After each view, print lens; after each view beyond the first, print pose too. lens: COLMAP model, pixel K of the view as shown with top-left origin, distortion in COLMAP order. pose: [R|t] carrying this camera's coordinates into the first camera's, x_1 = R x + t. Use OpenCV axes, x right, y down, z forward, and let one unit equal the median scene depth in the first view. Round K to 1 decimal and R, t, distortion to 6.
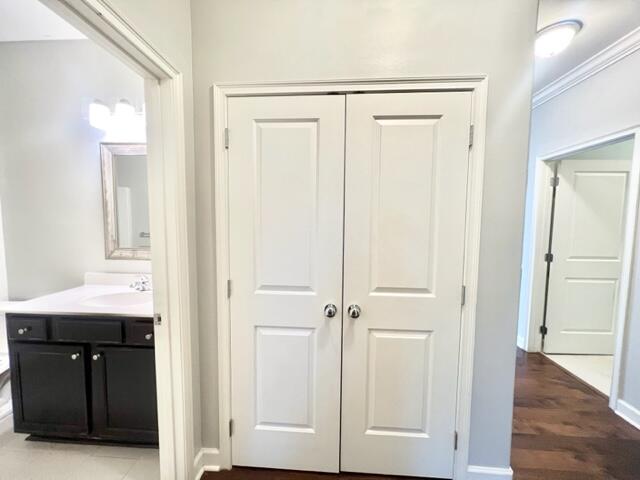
lens RADIAL K [[258.6, 0, 319.7], [0, 258.6, 238.8], [0, 0, 1]] dist [0.003656, 0.000452]
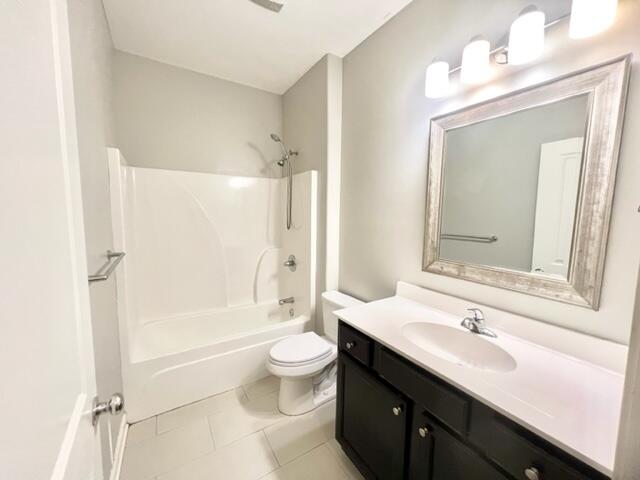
lens RADIAL K [[258.6, 0, 319.7], [0, 258.6, 238.8], [0, 0, 1]] dist [0.003656, 0.000452]
pose [[0.589833, 0.073804, -0.804146, -0.401889], [-0.064817, 0.996929, 0.043955, -0.032748], [0.804920, 0.026197, 0.592805, 0.297057]]
